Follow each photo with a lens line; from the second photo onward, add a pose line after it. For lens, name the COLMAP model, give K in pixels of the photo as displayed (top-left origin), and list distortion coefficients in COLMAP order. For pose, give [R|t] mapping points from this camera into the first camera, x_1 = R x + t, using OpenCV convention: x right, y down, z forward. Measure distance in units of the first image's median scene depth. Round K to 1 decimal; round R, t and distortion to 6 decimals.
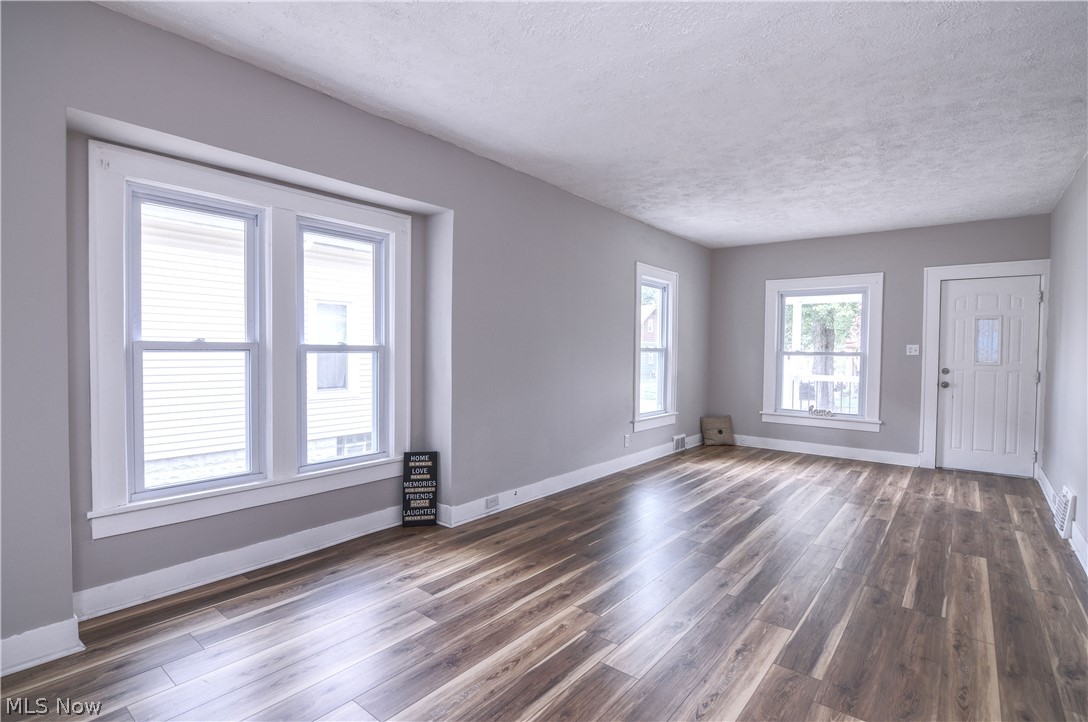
lens RADIAL K [[527.5, 0, 545.9], [0, 527.5, 362.8], [0, 0, 1]] dist [-0.012903, -0.003074]
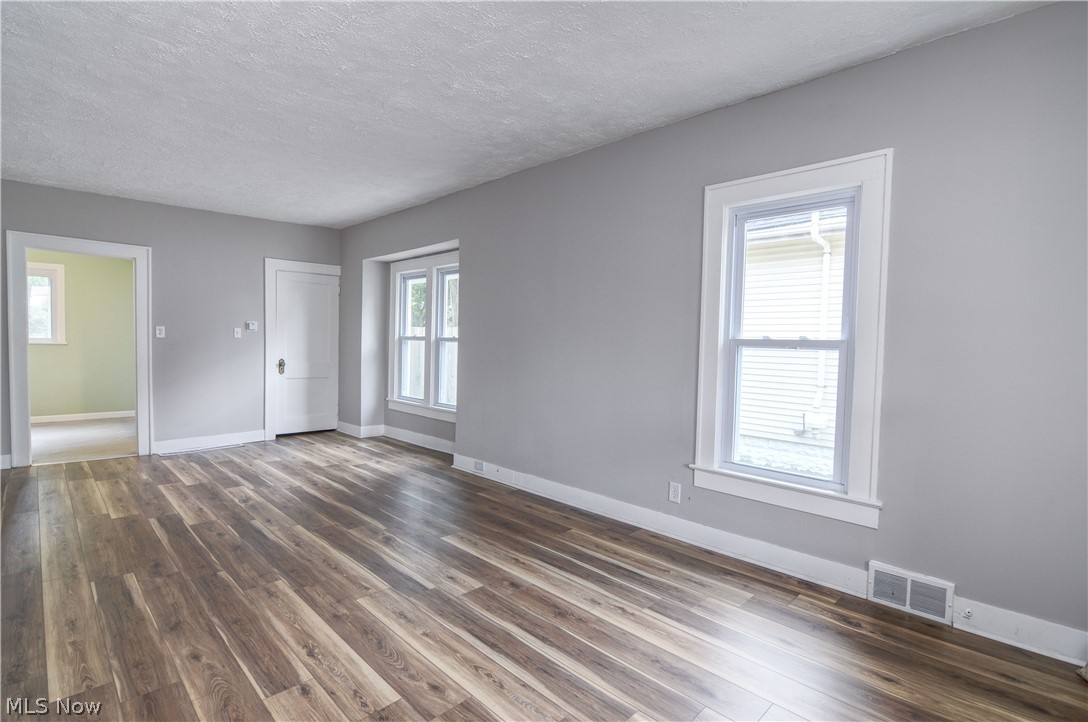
lens RADIAL K [[527.5, 0, 541.0], [0, 527.5, 369.3], [0, 0, 1]] dist [-0.012903, -0.003074]
pose [[-0.121174, 0.043298, -0.991687, 1.292815], [-0.043844, 0.997840, 0.048924, -0.025587], [0.991663, 0.049408, -0.119014, 1.544384]]
